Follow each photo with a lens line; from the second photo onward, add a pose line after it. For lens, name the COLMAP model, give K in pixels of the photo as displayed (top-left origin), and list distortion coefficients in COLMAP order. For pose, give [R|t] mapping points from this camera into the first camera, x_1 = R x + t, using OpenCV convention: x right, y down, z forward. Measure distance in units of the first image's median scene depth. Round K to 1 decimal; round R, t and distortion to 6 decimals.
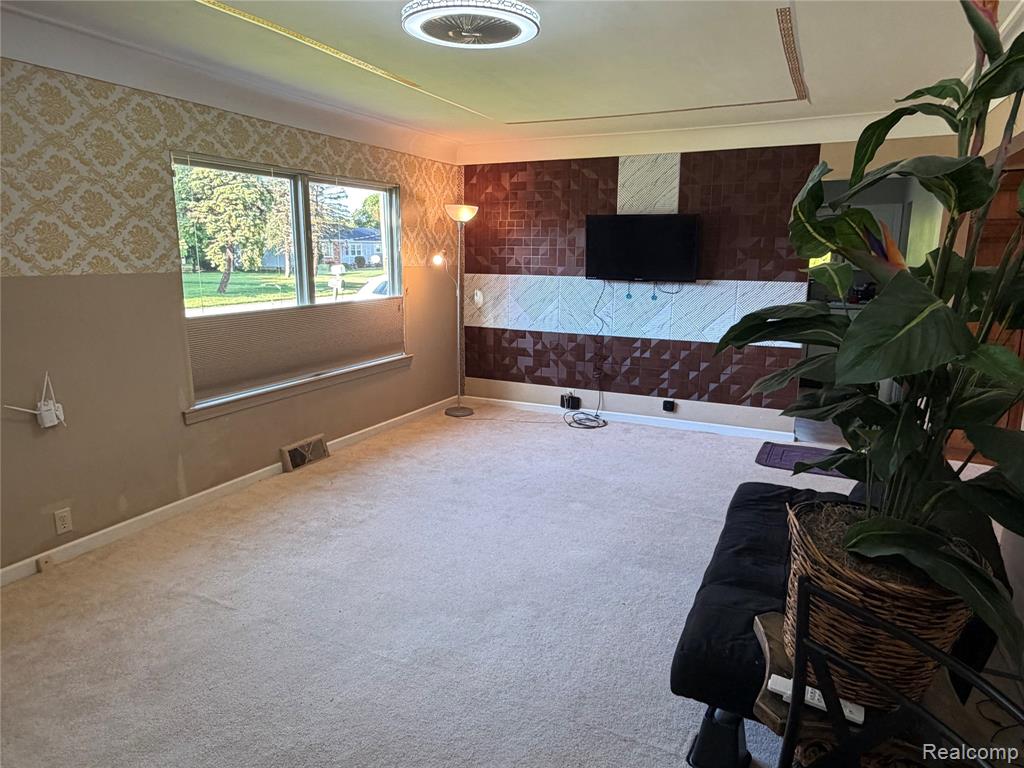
lens RADIAL K [[636.8, 0, 515.8], [0, 636.8, 382.9], [0, 0, 1]] dist [-0.005092, -0.001255]
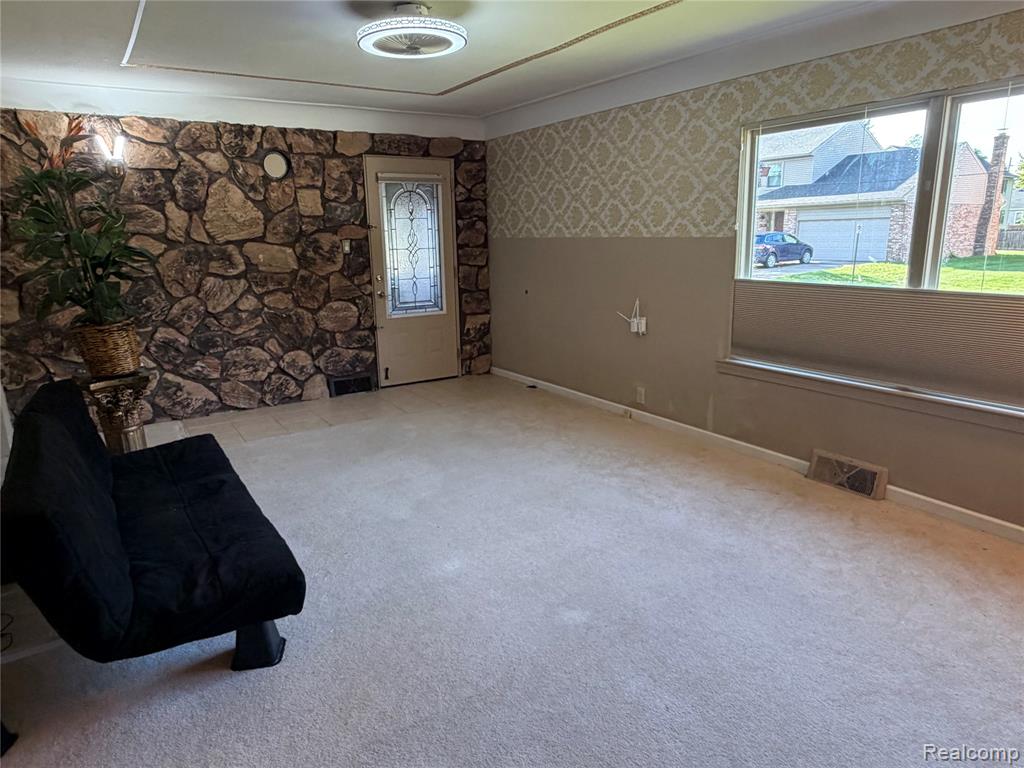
lens RADIAL K [[653.0, 0, 512.0], [0, 653.0, 384.0], [0, 0, 1]] dist [-0.001895, -0.001410]
pose [[-0.522464, 0.205183, -0.827606, 0.761125], [-0.149063, 0.933688, 0.325586, -0.279698], [0.839530, 0.293472, -0.457234, 1.432877]]
